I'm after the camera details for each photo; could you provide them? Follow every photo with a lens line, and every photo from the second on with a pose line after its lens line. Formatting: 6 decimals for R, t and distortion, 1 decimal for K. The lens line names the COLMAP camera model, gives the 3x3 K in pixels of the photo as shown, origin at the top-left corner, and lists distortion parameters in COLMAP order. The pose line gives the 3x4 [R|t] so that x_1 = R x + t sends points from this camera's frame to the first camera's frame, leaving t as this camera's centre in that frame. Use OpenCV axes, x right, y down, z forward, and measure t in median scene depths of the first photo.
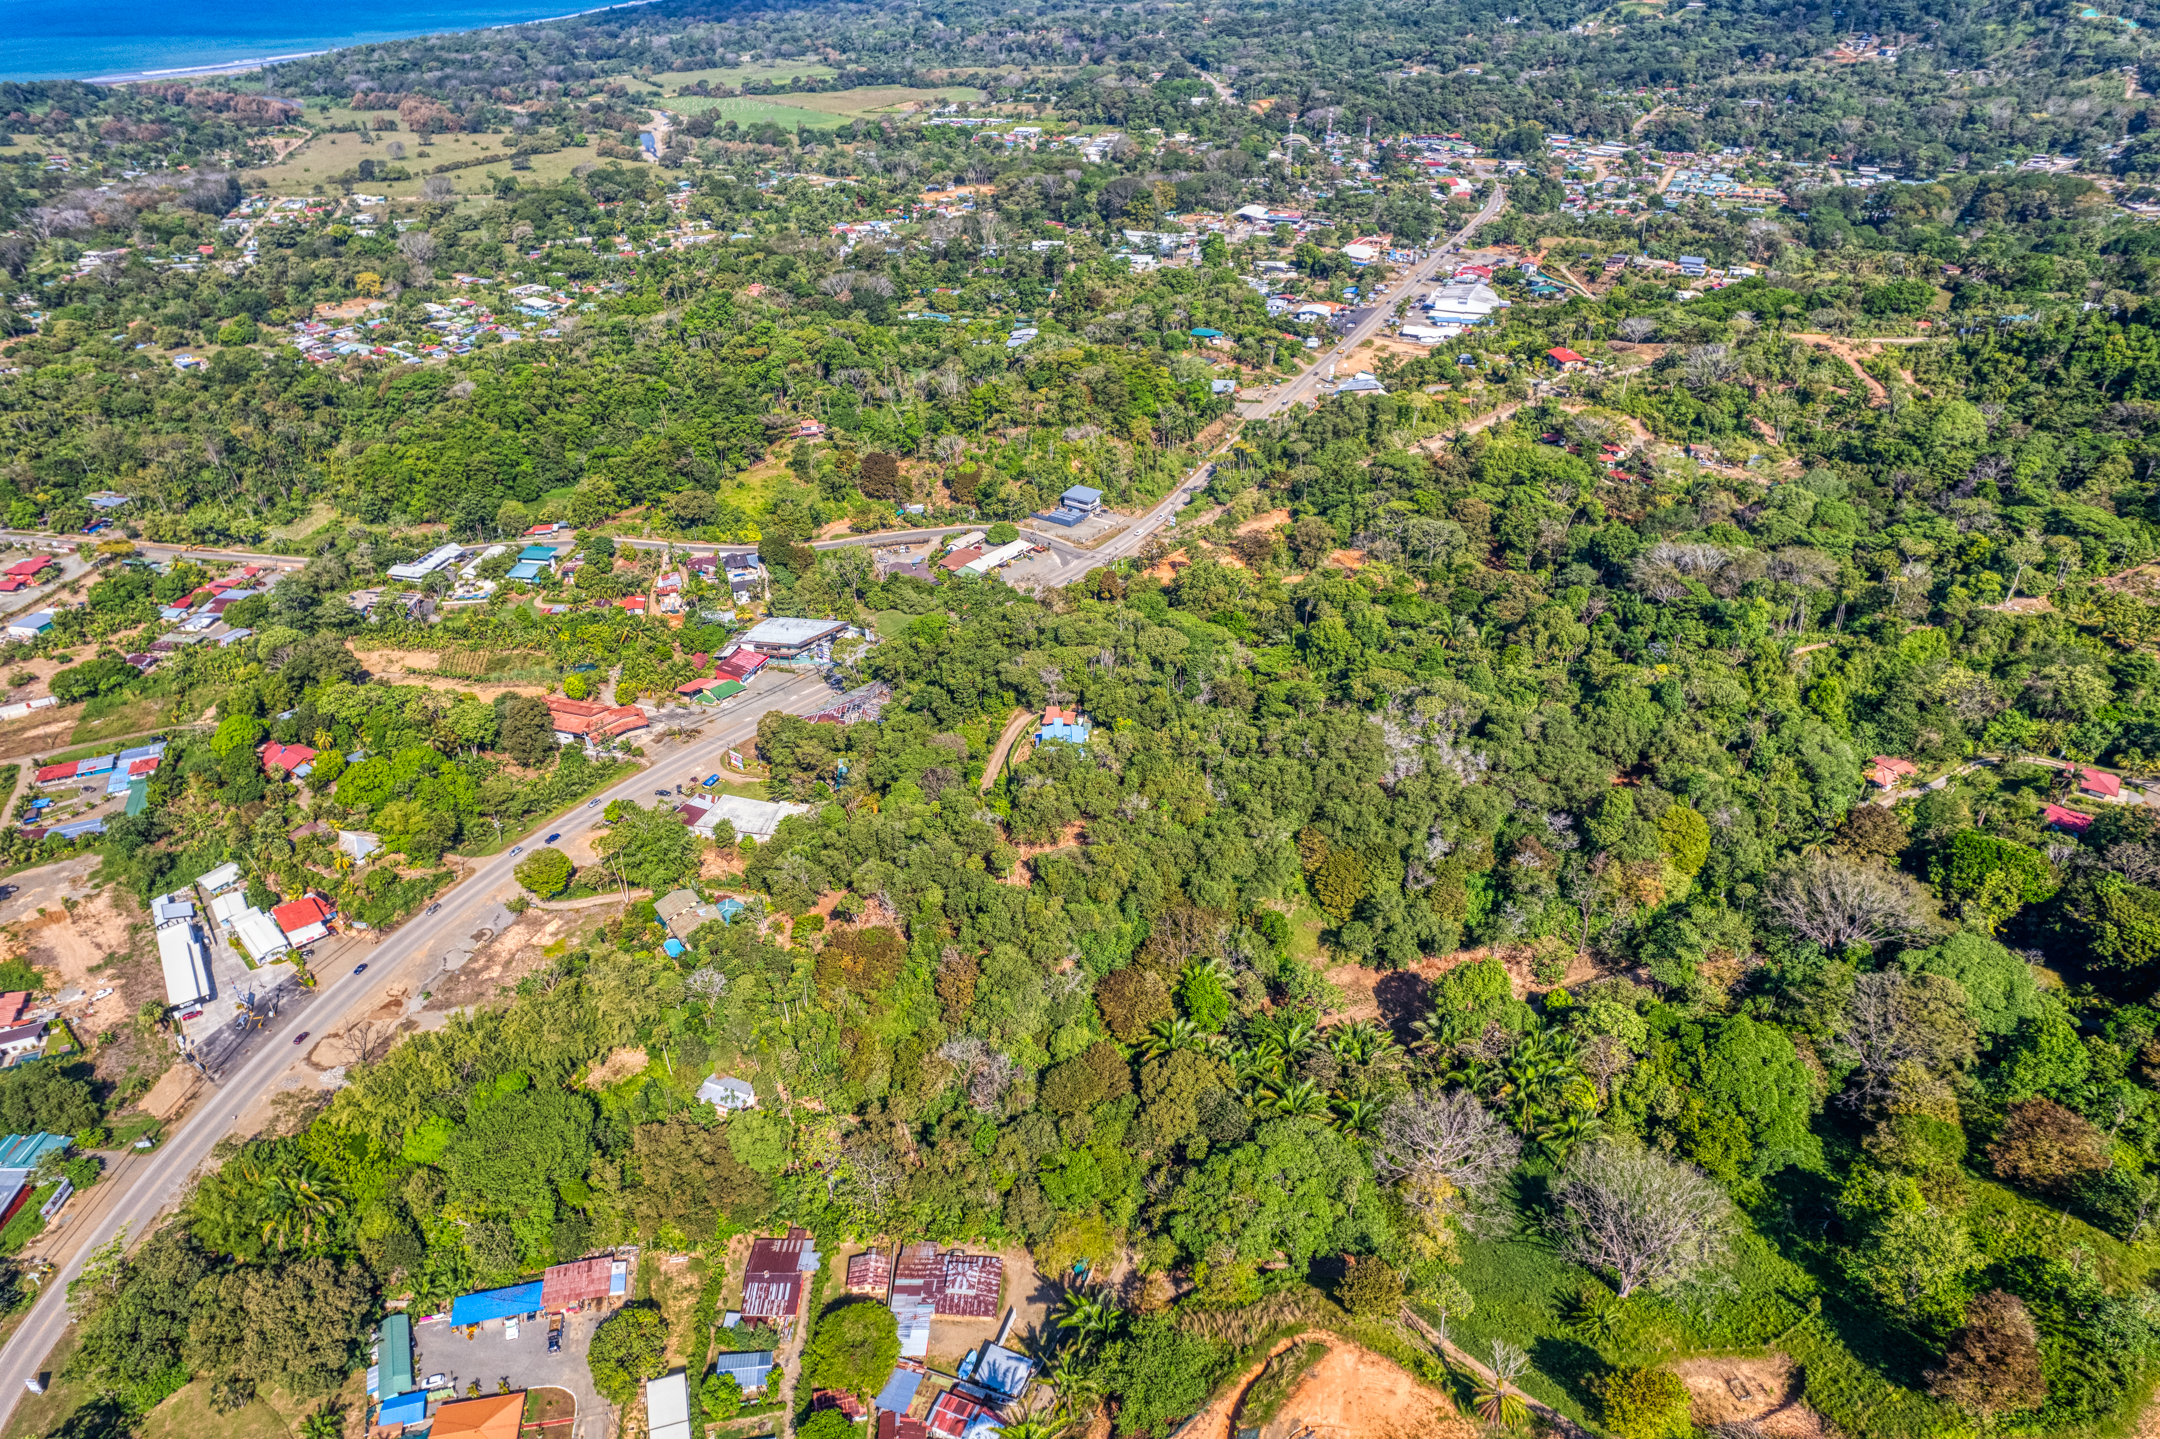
lens RADIAL K [[1393.0, 0, 1075.3], [0, 1393.0, 724.6], [0, 0, 1]] dist [-0.064559, 0.060702]
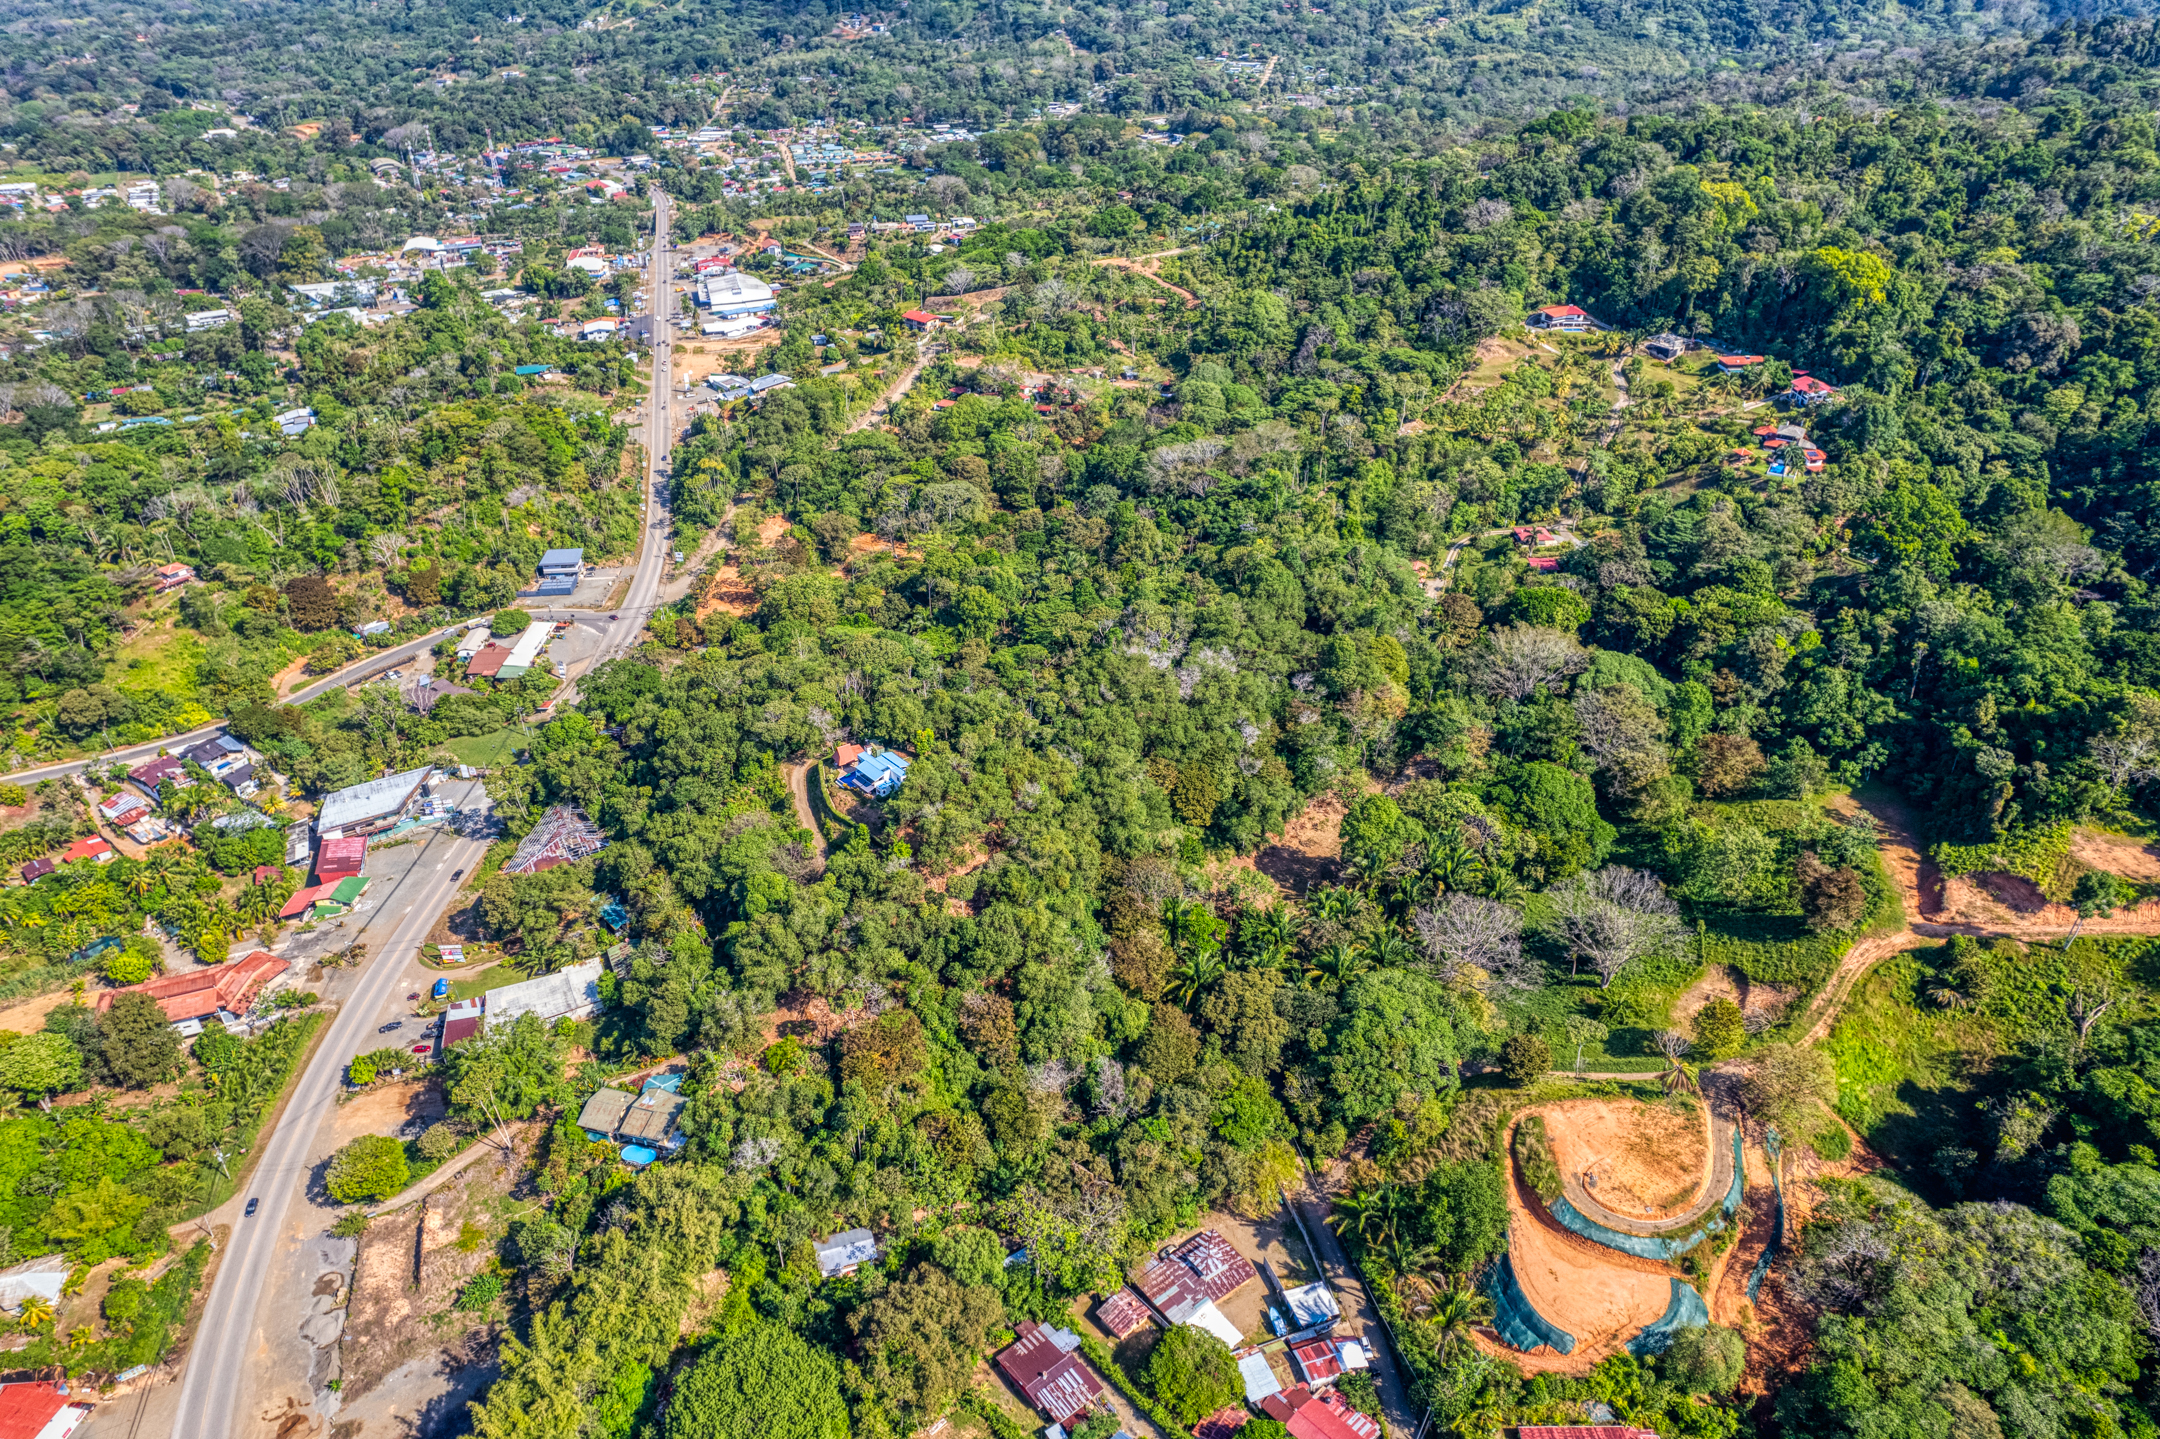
lens RADIAL K [[1393.0, 0, 1079.2], [0, 1393.0, 724.6], [0, 0, 1]] dist [-0.064559, 0.060702]
pose [[0.768801, -0.330717, 0.547331, -0.265189], [0.329666, 0.938360, 0.103929, -0.046727], [-0.547965, 0.100536, 0.830438, 0.081886]]
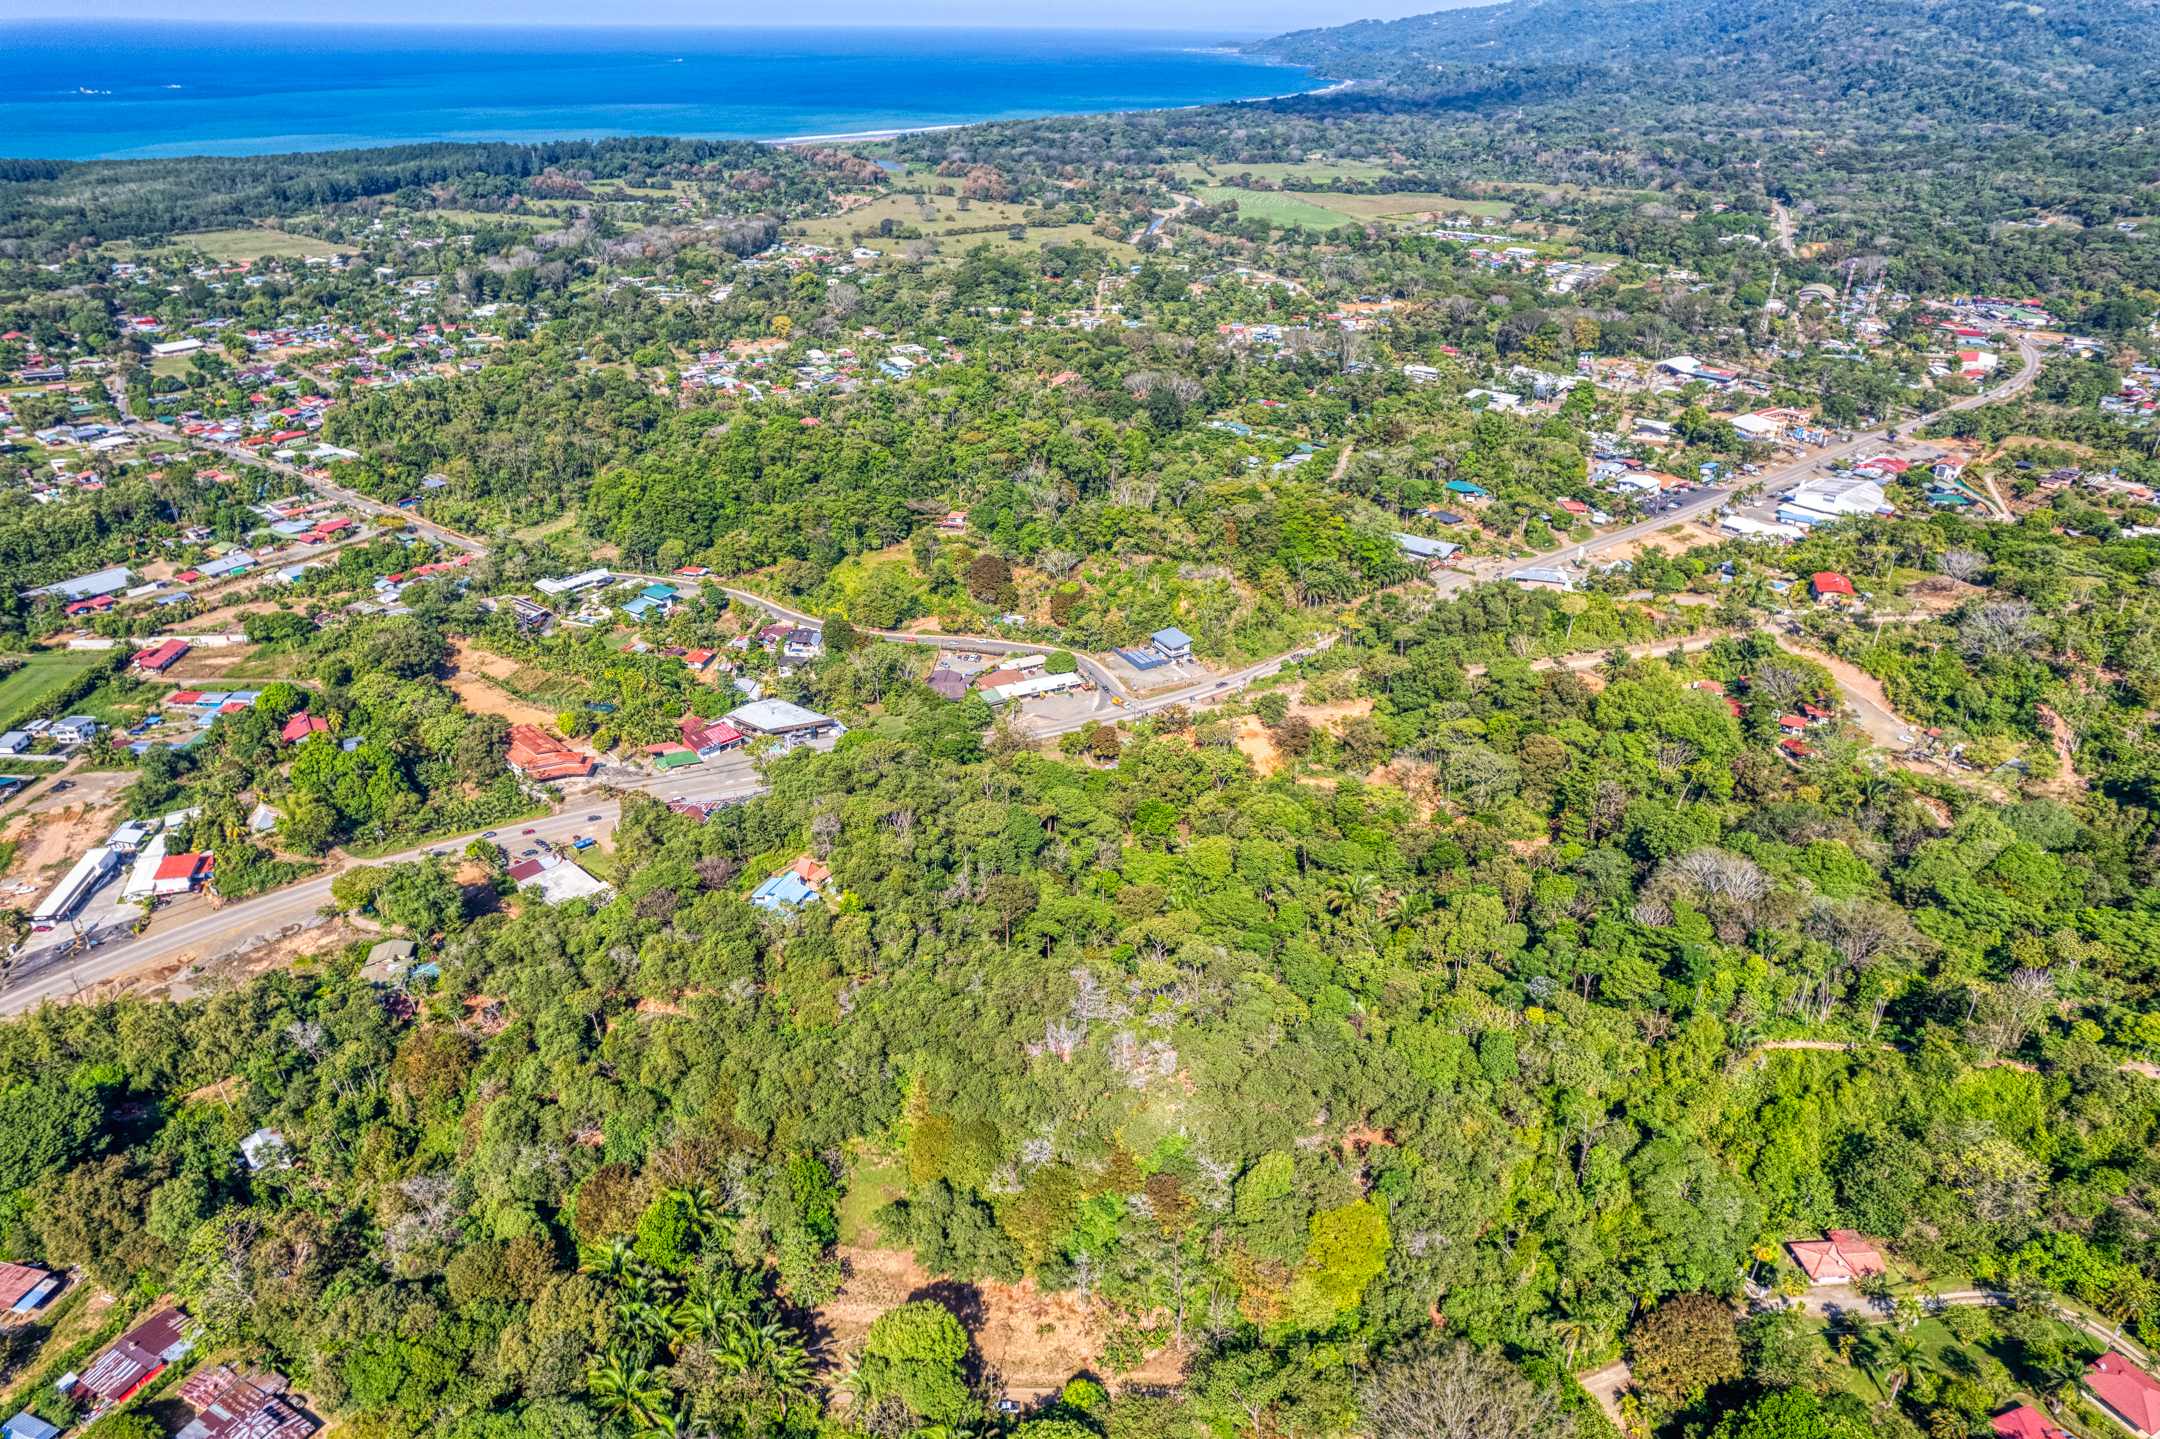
lens RADIAL K [[1393.0, 0, 1071.7], [0, 1393.0, 721.8], [0, 0, 1]] dist [-0.064559, 0.060702]
pose [[0.900603, 0.215747, -0.377316, 0.303883], [-0.238822, 0.970950, -0.014855, -0.083655], [0.363150, 0.103490, 0.925965, 0.136310]]
